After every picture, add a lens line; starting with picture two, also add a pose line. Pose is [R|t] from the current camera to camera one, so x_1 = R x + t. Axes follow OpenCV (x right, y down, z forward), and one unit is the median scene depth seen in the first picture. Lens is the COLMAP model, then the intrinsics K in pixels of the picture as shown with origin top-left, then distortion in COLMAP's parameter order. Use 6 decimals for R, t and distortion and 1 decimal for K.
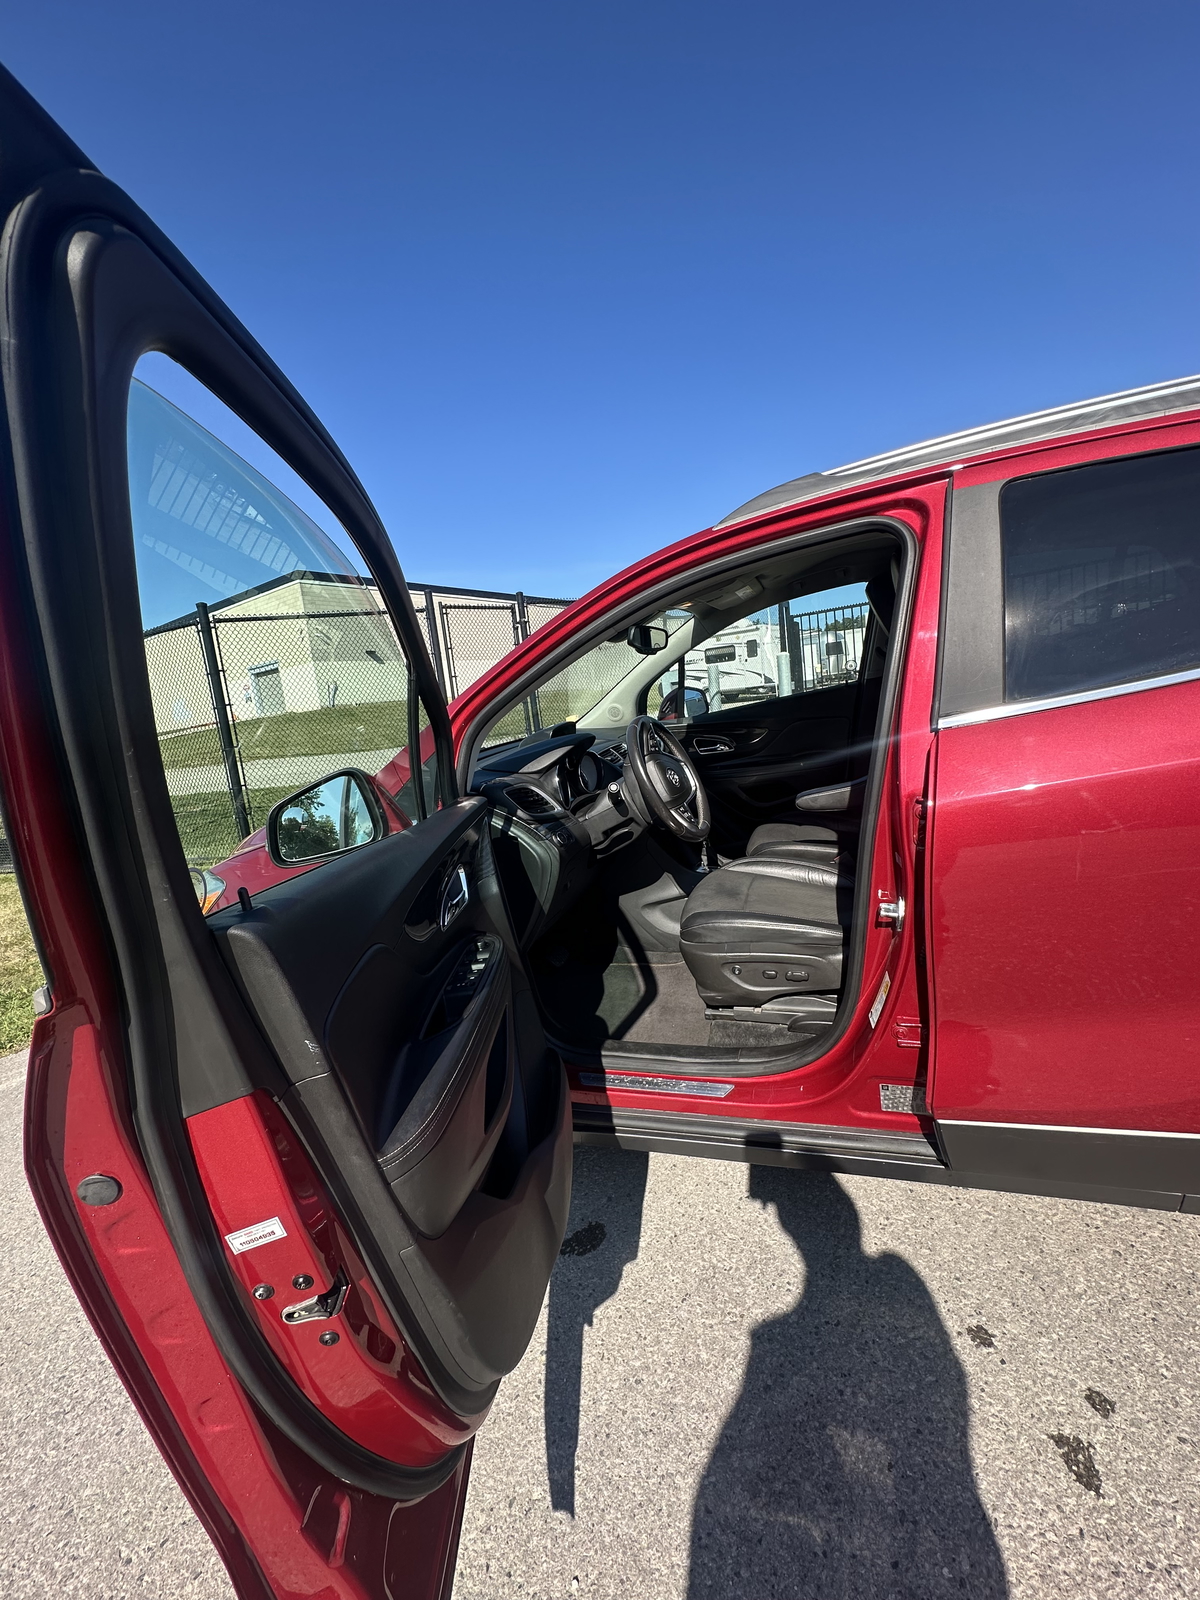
lens RADIAL K [[641.6, 0, 599.5], [0, 641.6, 792.1], [0, 0, 1]] dist [-0.001305, -0.000110]
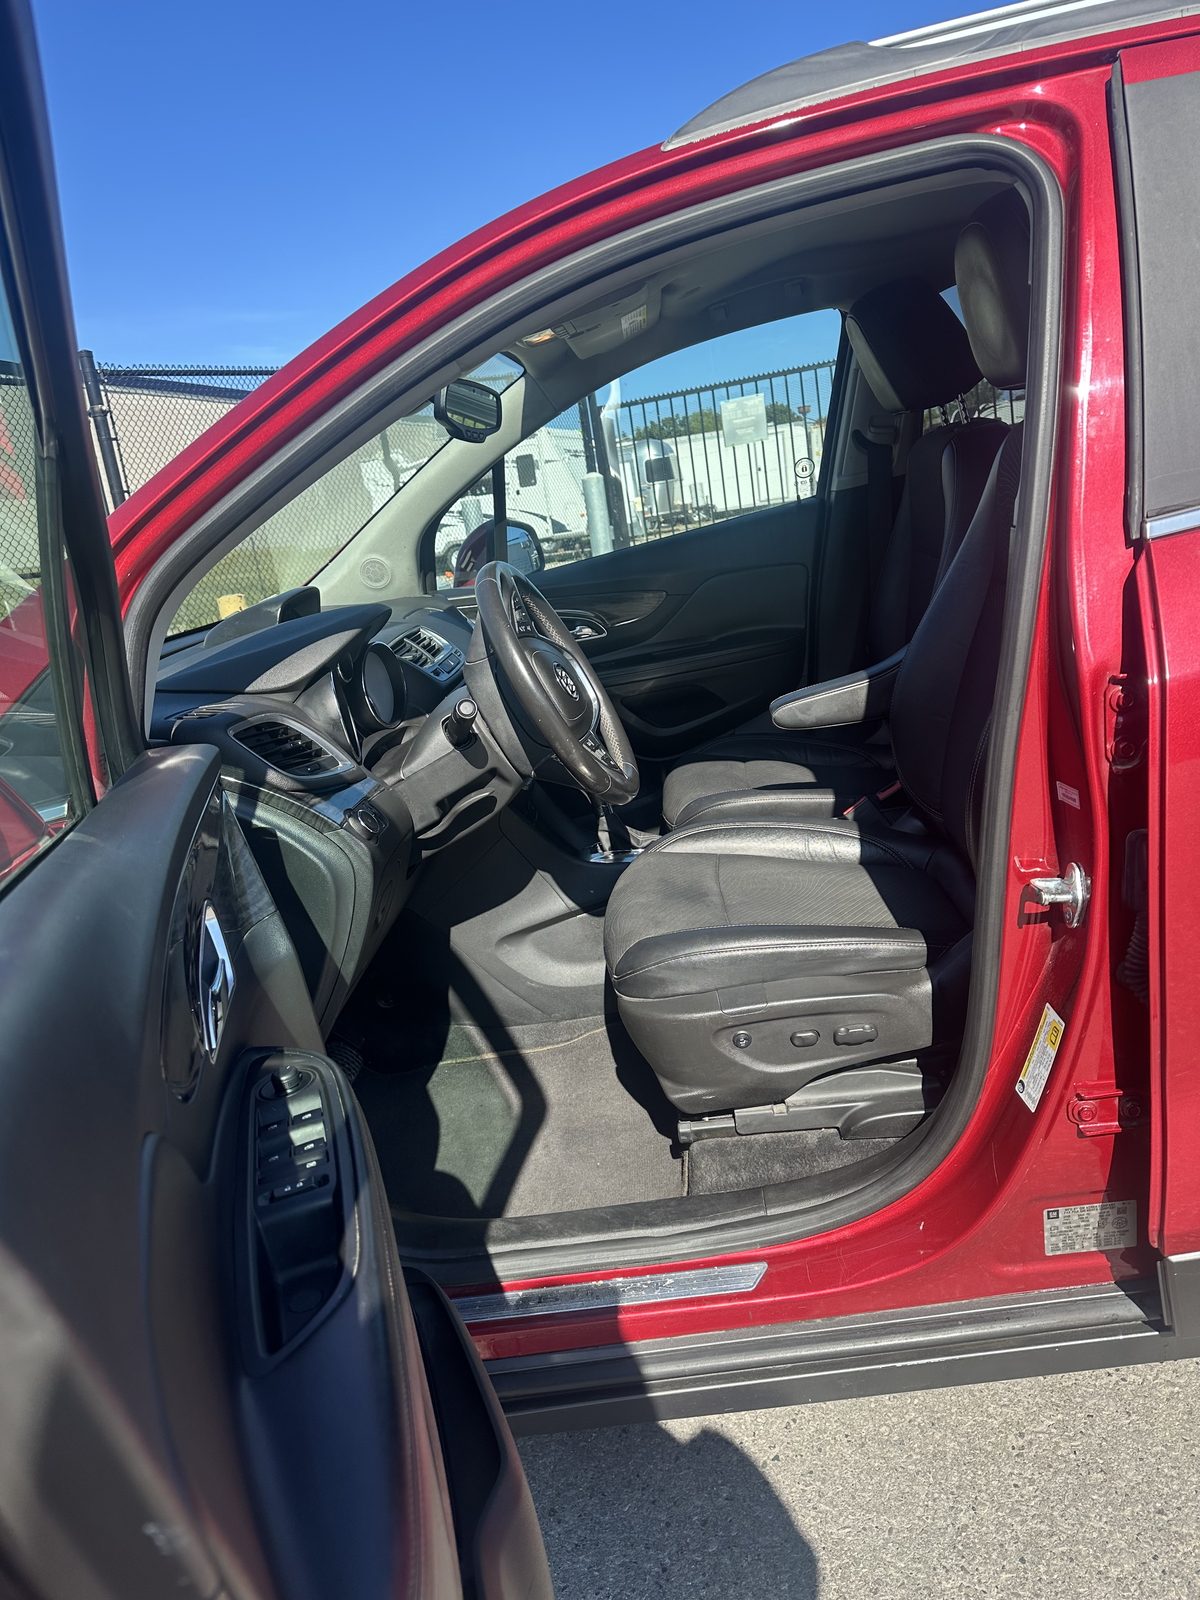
lens RADIAL K [[1120.0, 0, 593.4], [0, 1120.0, 780.7], [0, 0, 1]] dist [0.095243, -0.126498]
pose [[0.954785, -0.089754, 0.283427, -0.129648], [0.077731, 0.995543, 0.053409, 0.009712], [-0.286957, -0.028963, 0.957505, 0.153213]]
